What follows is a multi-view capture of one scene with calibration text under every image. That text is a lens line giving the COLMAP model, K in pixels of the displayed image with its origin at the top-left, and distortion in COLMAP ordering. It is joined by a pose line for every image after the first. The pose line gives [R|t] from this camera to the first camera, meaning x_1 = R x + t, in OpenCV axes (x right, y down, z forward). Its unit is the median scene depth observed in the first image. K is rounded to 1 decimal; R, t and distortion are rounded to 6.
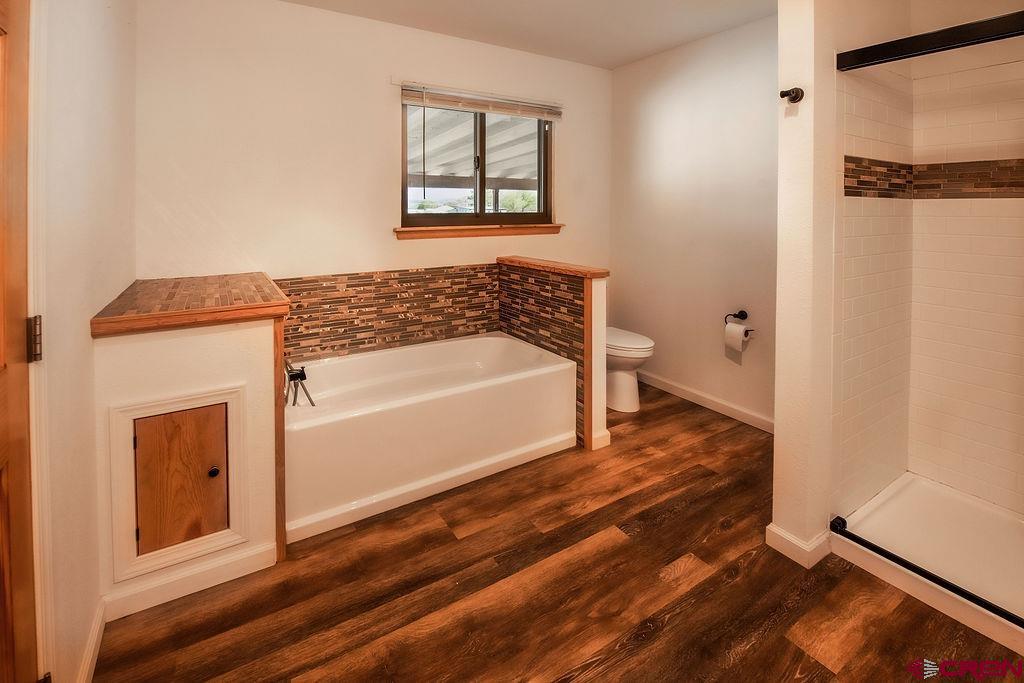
lens RADIAL K [[471.1, 0, 508.7], [0, 471.1, 301.7], [0, 0, 1]] dist [0.000581, 0.000142]
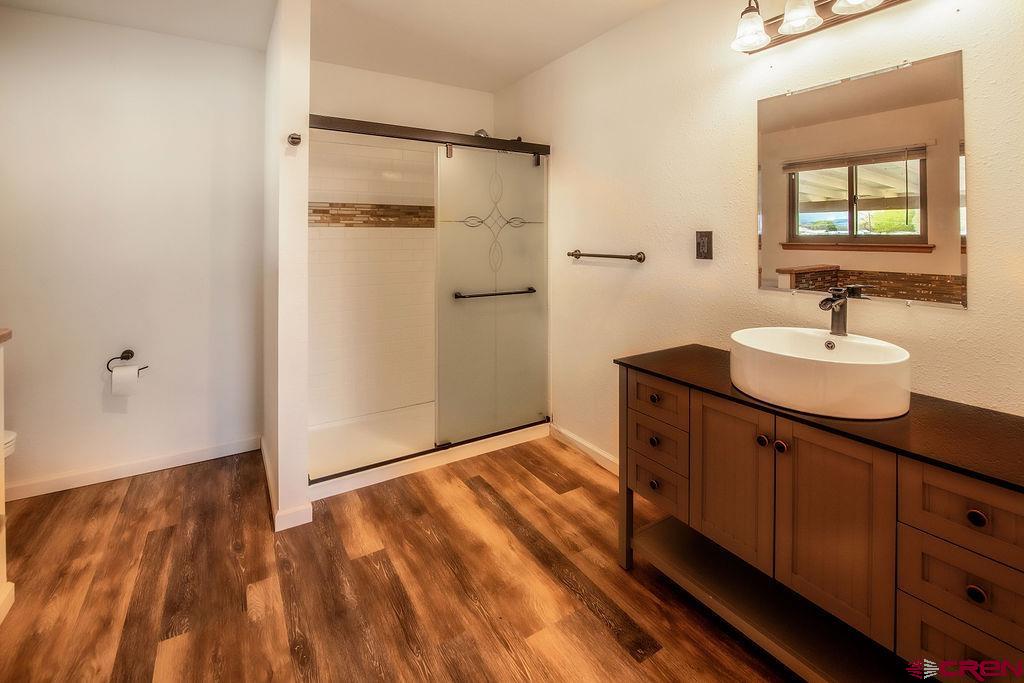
lens RADIAL K [[443.5, 0, 512.0], [0, 443.5, 341.5], [0, 0, 1]] dist [-0.000190, -0.000070]
pose [[-0.002580, -0.230448, 0.973081, -0.418065], [0.193660, 0.954547, 0.226572, -0.060123], [-0.981065, 0.189031, 0.042165, 0.335195]]
